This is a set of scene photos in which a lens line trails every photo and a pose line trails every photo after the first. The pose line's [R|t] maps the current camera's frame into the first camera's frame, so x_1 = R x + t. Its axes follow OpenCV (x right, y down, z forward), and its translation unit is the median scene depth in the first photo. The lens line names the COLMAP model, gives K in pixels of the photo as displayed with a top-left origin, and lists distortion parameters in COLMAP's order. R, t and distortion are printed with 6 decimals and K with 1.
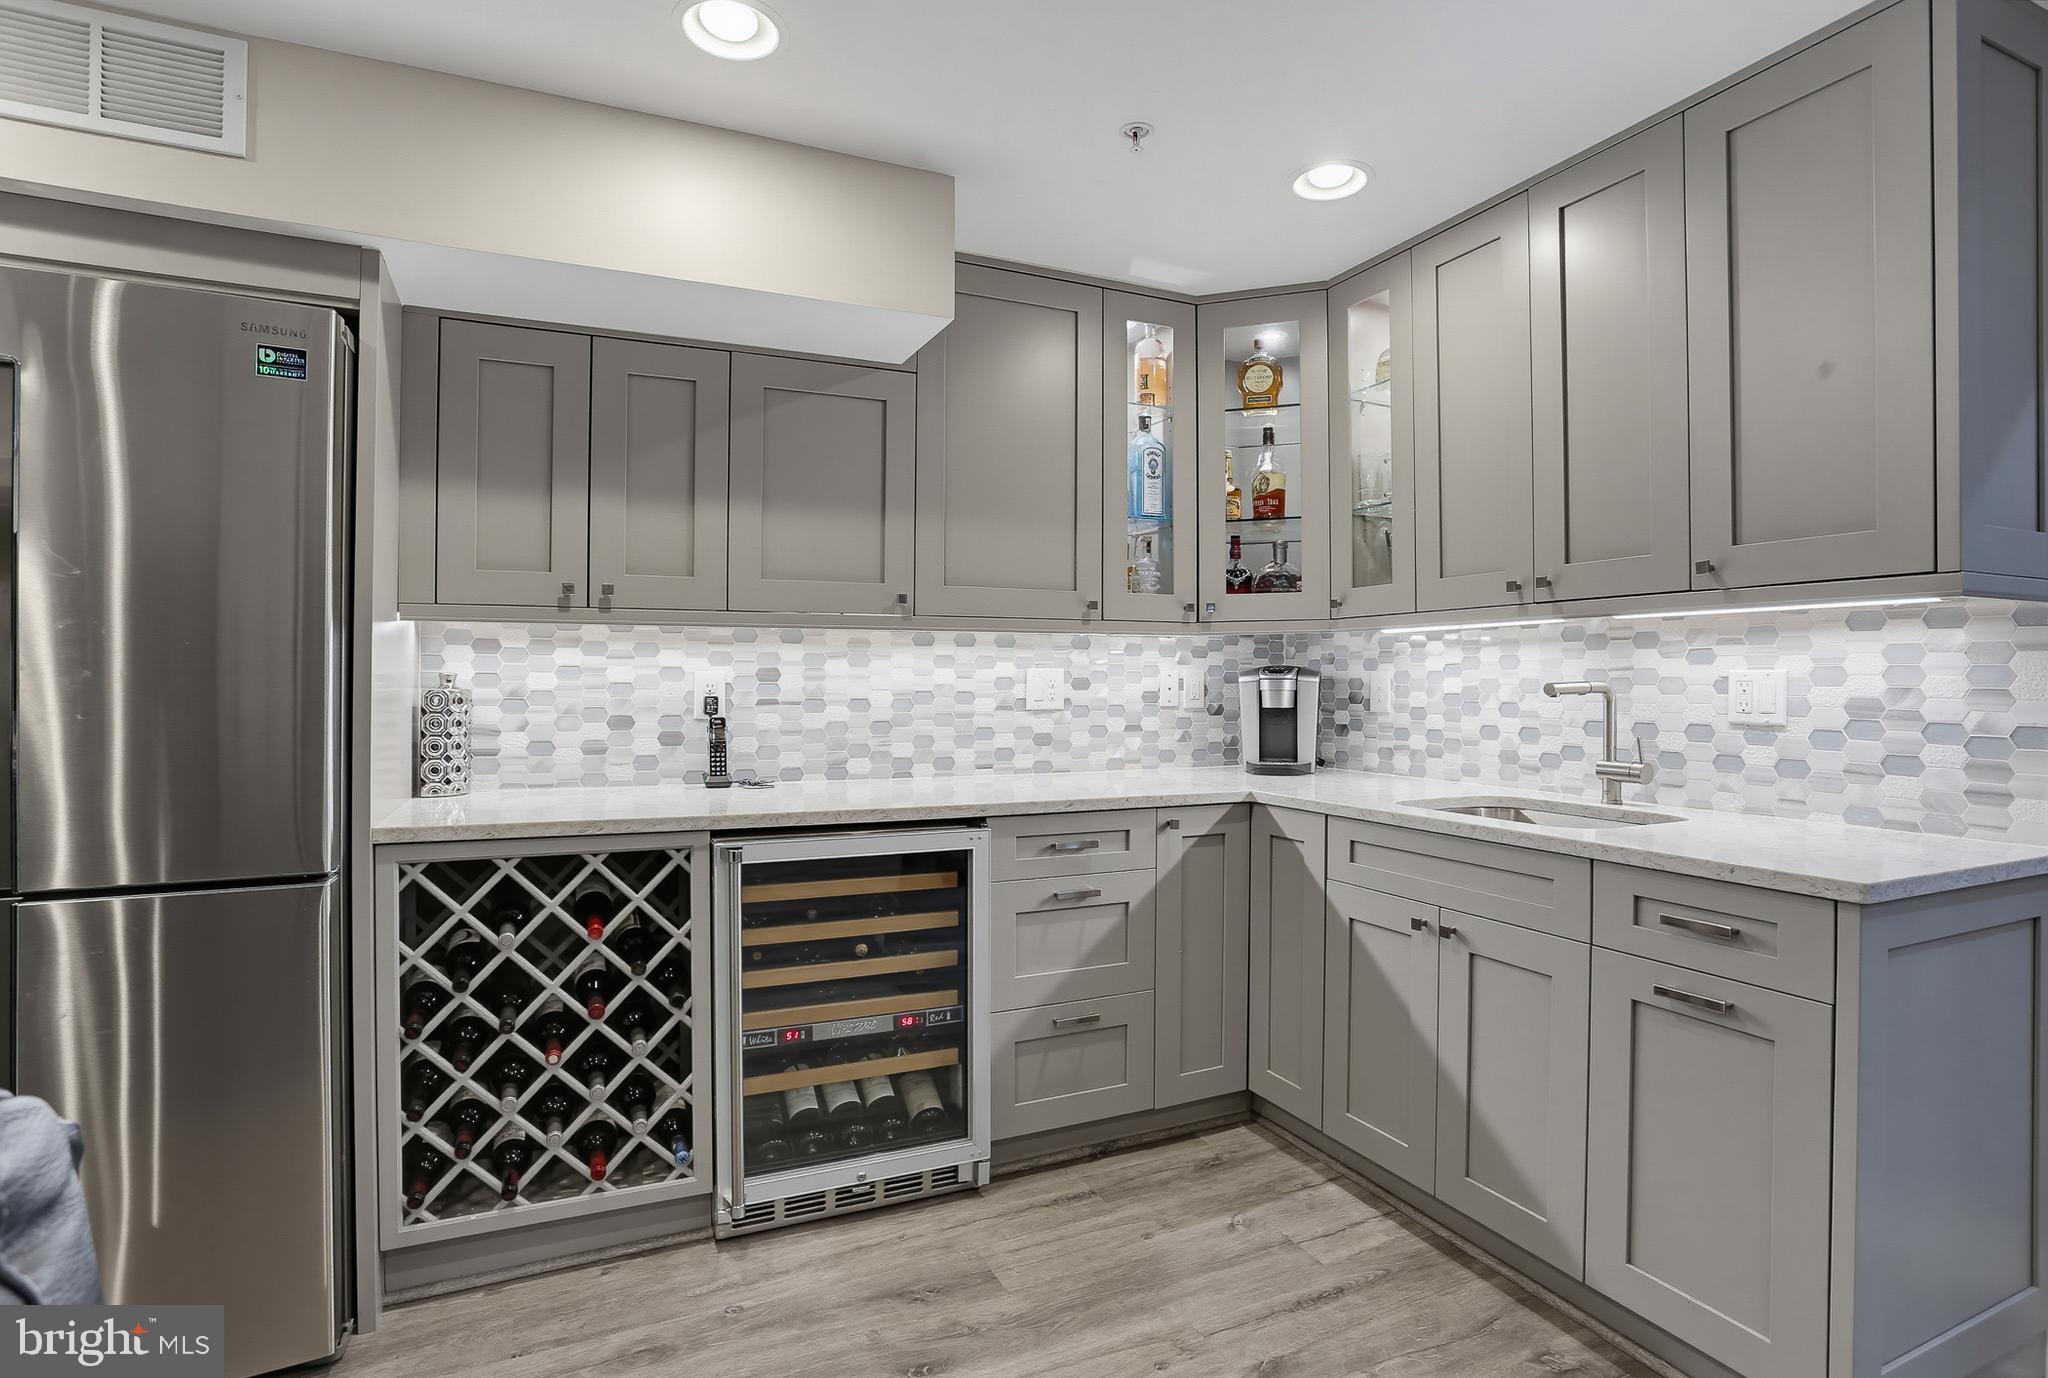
lens RADIAL K [[1013.4, 0, 1017.5], [0, 1013.4, 691.2], [0, 0, 1]] dist [-0.081564, 0.038370]
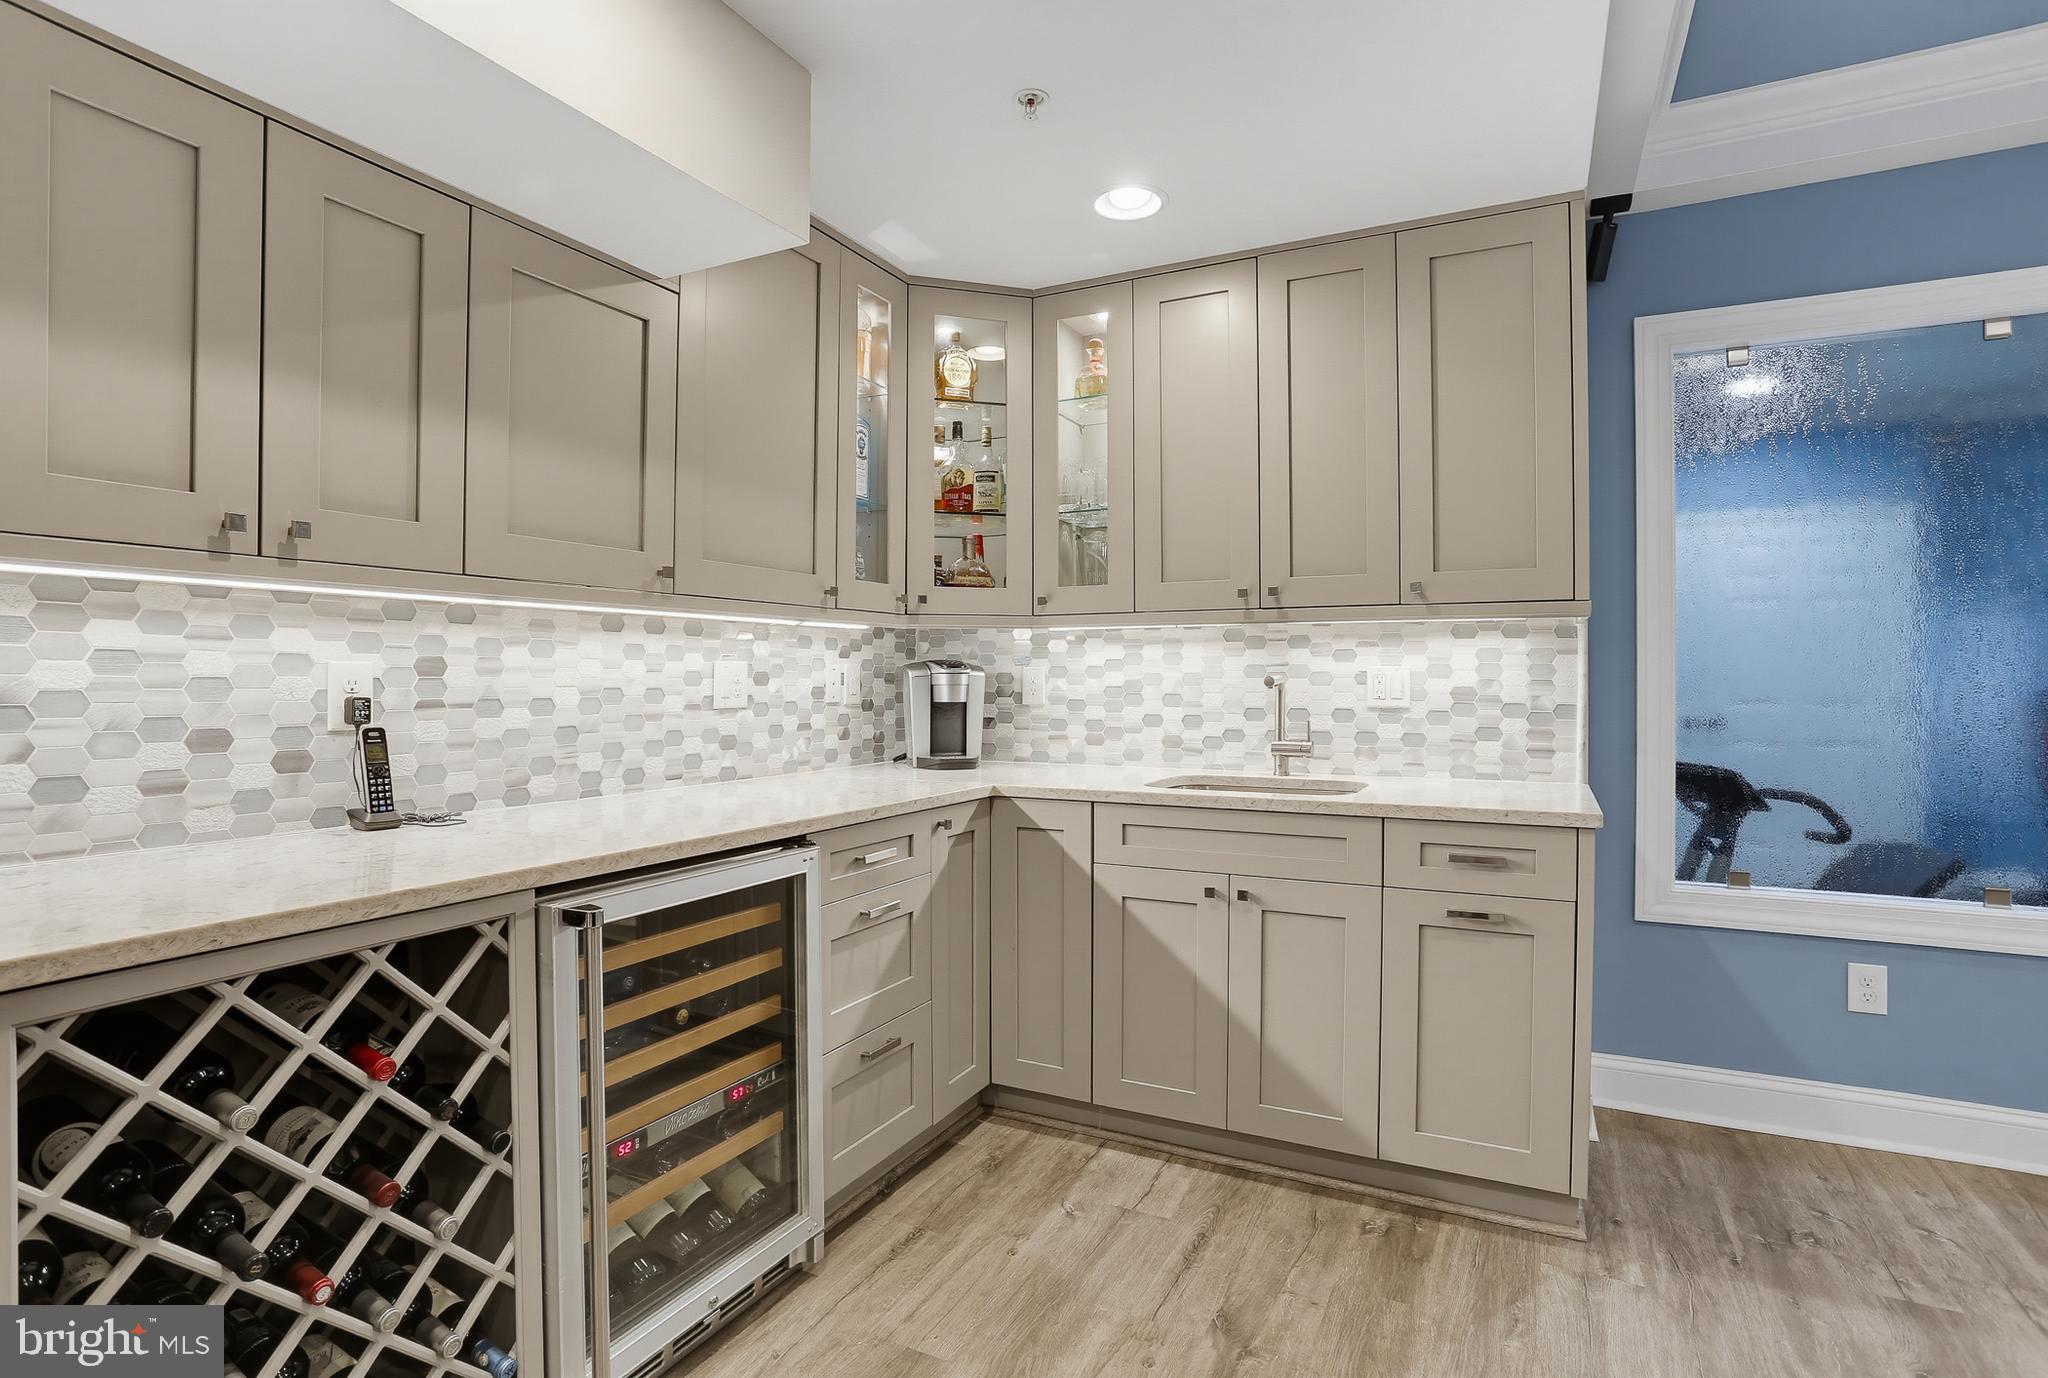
lens RADIAL K [[1013.4, 0, 1017.5], [0, 1013.4, 691.2], [0, 0, 1]] dist [-0.081564, 0.038370]
pose [[0.785866, -0.009558, 0.618323, -0.407325], [0.007225, 0.999954, 0.006275, -0.000183], [-0.618354, -0.000463, 0.785899, 0.216017]]
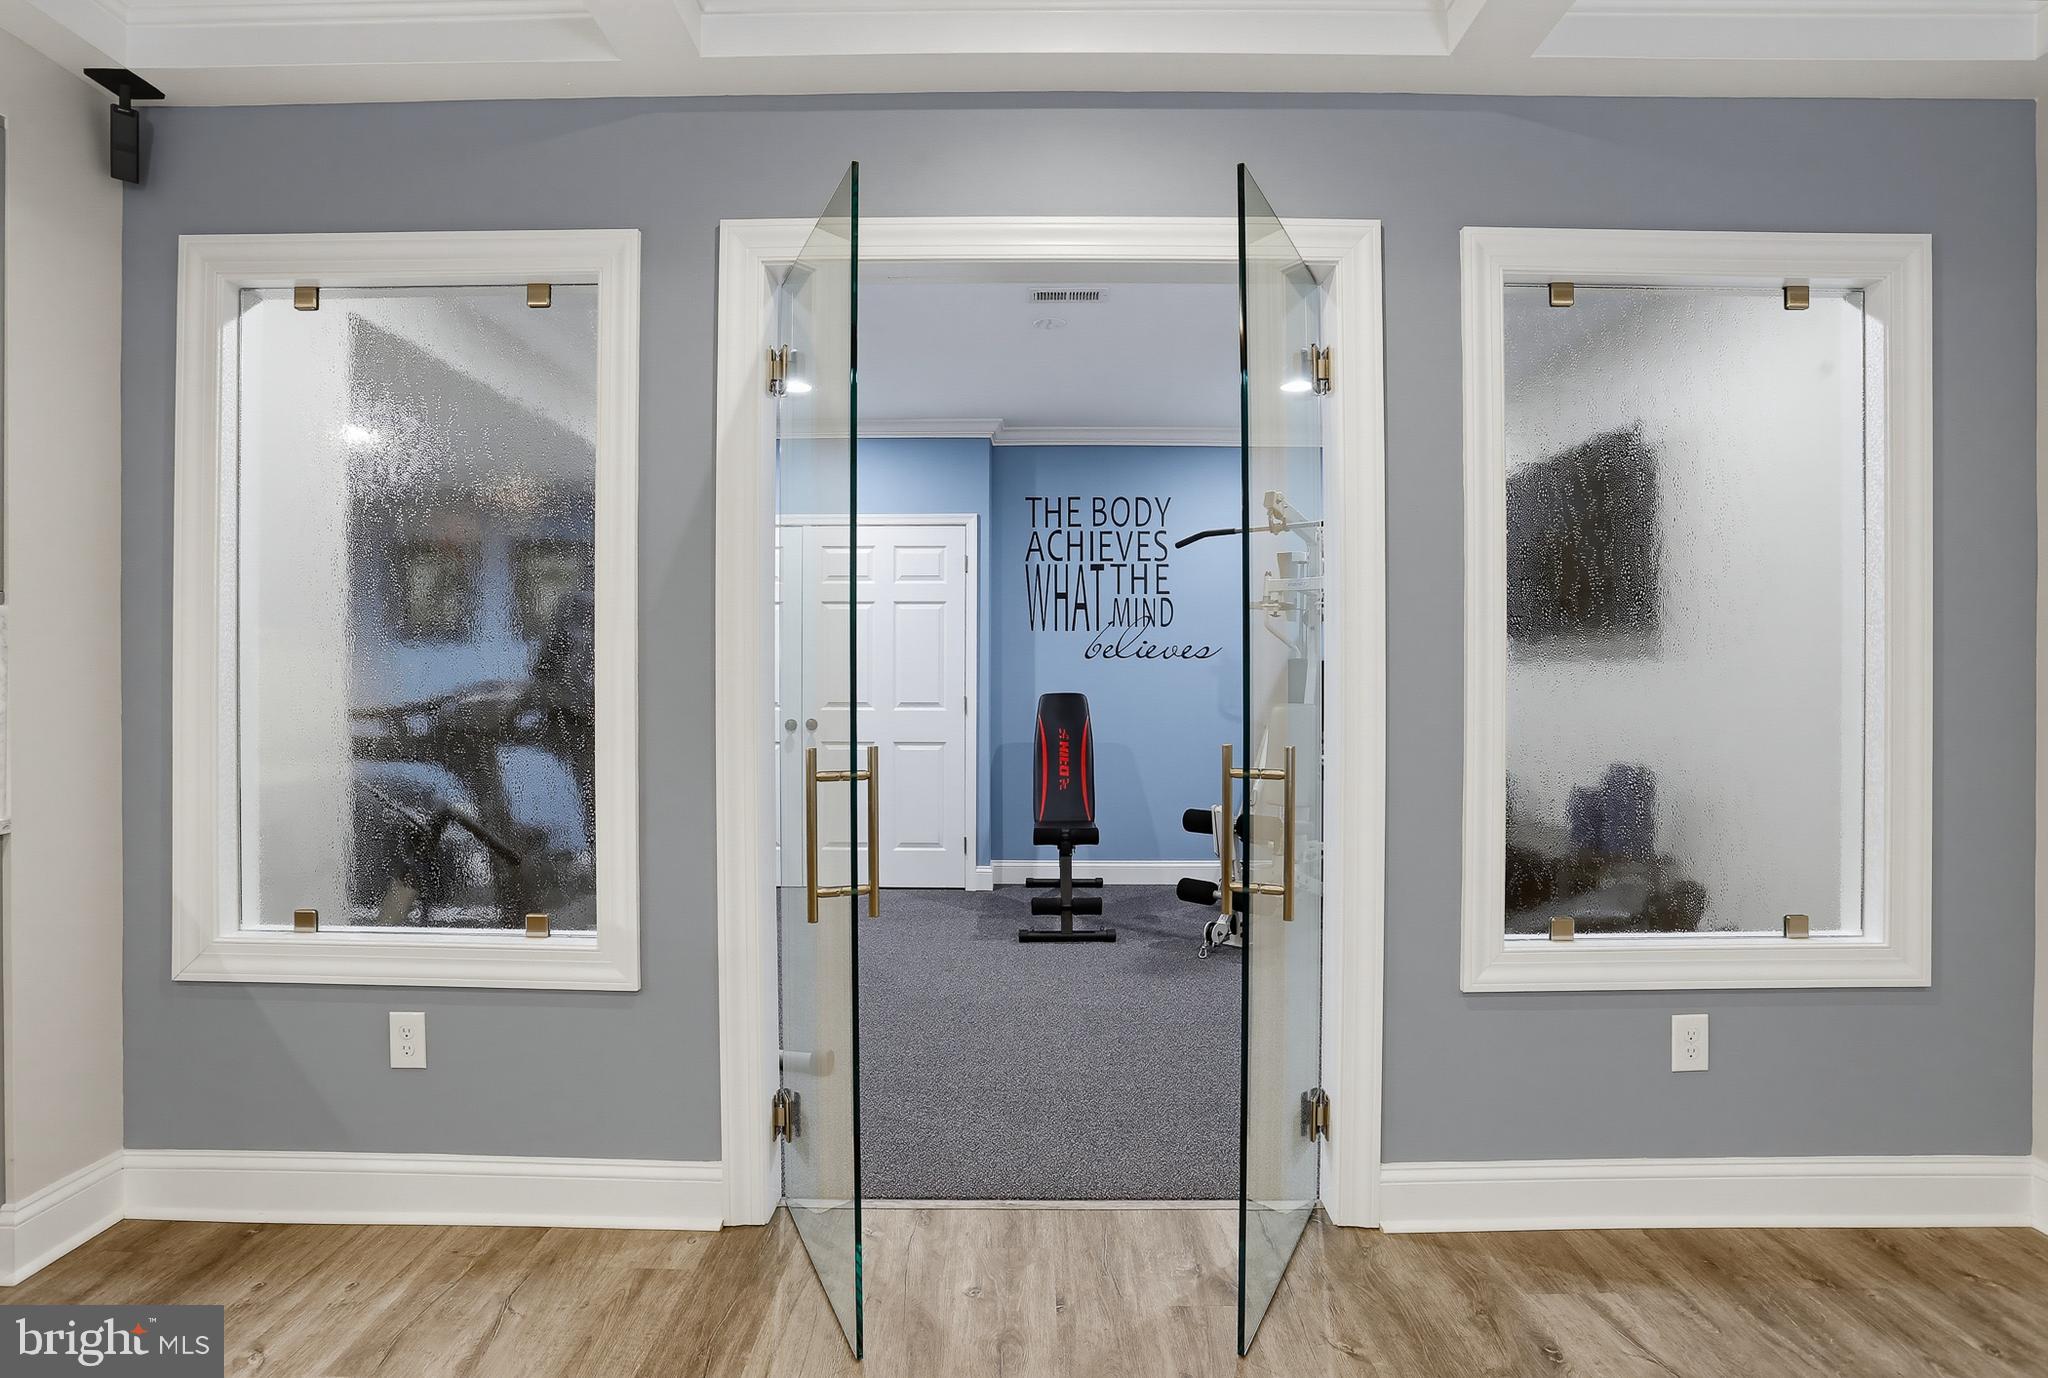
lens RADIAL K [[1013.4, 0, 1017.5], [0, 1013.4, 691.2], [0, 0, 1]] dist [-0.081564, 0.038370]
pose [[0.424363, -0.011356, 0.905421, 0.368137], [0.007232, 0.999932, 0.009152, 0.003753], [-0.905463, 0.002665, 0.424416, -0.432651]]
